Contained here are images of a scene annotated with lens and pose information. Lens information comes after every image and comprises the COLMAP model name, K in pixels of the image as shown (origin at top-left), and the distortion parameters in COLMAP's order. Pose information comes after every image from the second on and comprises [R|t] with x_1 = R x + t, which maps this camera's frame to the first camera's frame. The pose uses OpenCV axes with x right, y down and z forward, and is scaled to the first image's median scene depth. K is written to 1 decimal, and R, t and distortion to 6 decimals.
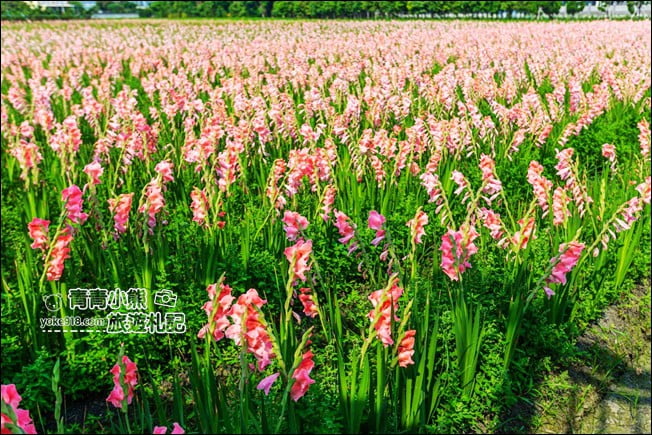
lens RADIAL K [[539.9, 0, 326.0], [0, 539.9, 217.5], [0, 0, 1]] dist [-0.001376, -0.000766]
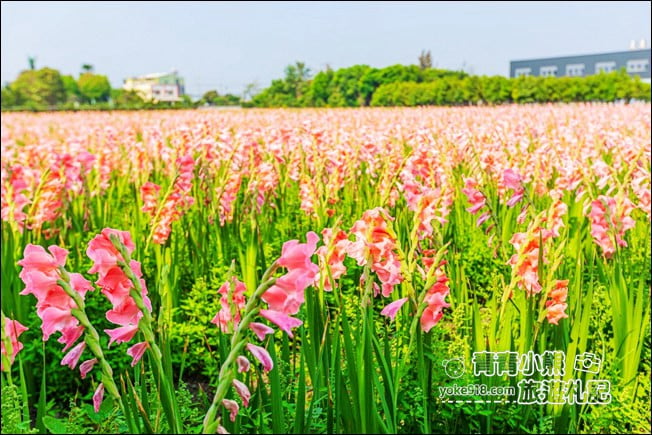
lens RADIAL K [[571.1, 0, 326.0], [0, 571.1, 217.5], [0, 0, 1]] dist [-0.003776, -0.000267]
pose [[0.985689, 0.026329, -0.166506, -0.025669], [-0.054083, 0.984906, -0.164422, 0.122284], [0.159663, 0.171075, 0.972235, 0.030847]]
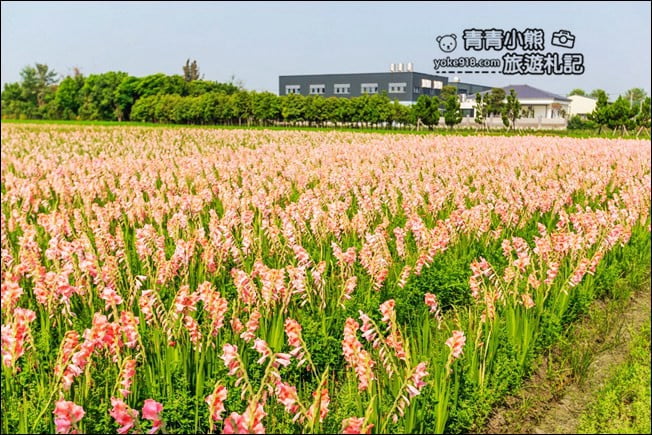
lens RADIAL K [[628.0, 0, 326.0], [0, 628.0, 217.5], [0, 0, 1]] dist [-0.013783, 0.006455]
pose [[0.979171, -0.010347, 0.202773, 0.089769], [0.051343, 0.978860, -0.197982, -0.047355], [-0.196438, 0.204270, 0.959003, -0.099968]]
